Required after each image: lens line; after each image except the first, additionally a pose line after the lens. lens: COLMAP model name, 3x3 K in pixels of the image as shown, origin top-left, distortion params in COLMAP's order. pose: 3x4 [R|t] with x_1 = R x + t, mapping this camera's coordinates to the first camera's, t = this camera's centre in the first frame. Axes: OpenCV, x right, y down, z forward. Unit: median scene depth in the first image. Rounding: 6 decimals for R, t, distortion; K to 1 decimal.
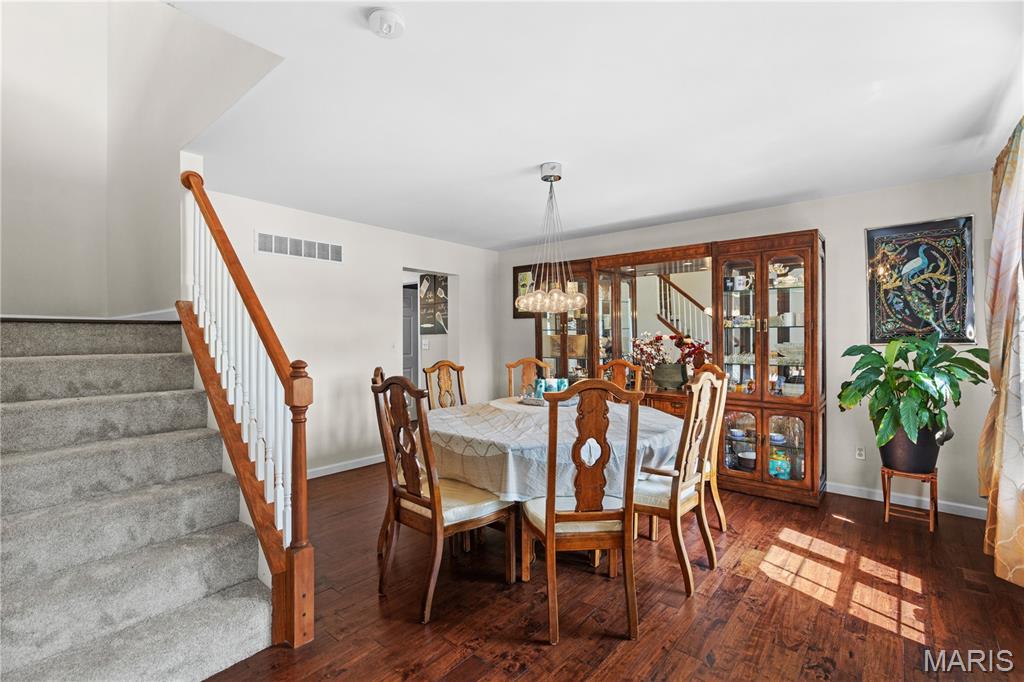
lens RADIAL K [[462.4, 0, 512.0], [0, 462.4, 341.0], [0, 0, 1]] dist [0.000143, -0.000255]
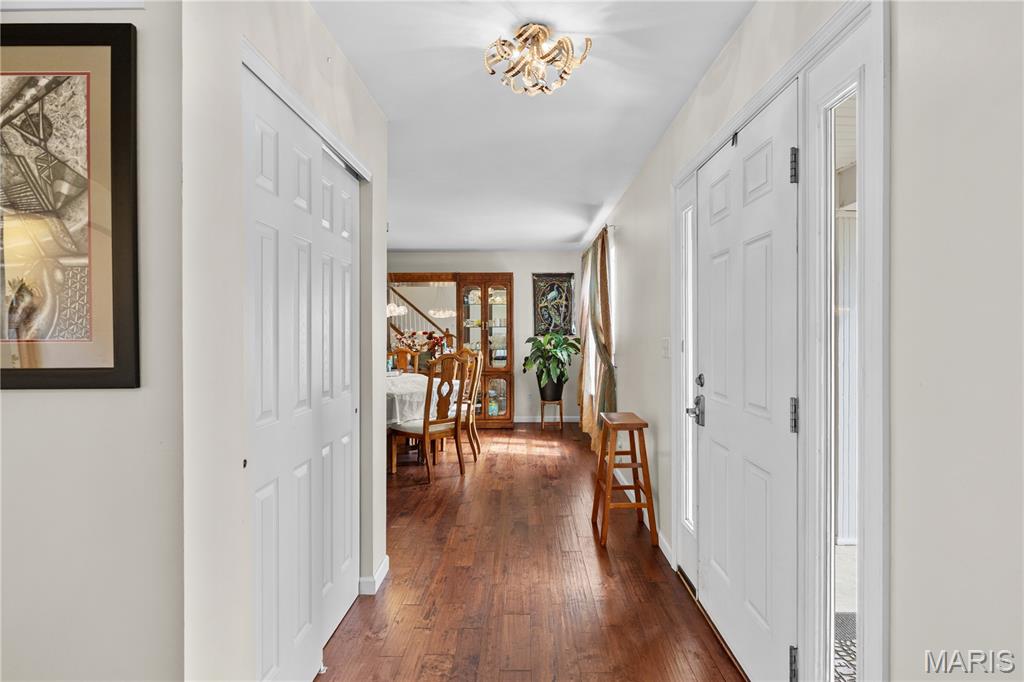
lens RADIAL K [[566.0, 0, 512.0], [0, 566.0, 341.0], [0, 0, 1]] dist [-0.000255, -0.000010]
pose [[0.780689, -0.012971, 0.624785, -0.752063], [0.007546, 0.999907, 0.011330, -0.001818], [-0.624874, -0.004131, 0.780714, -0.749238]]
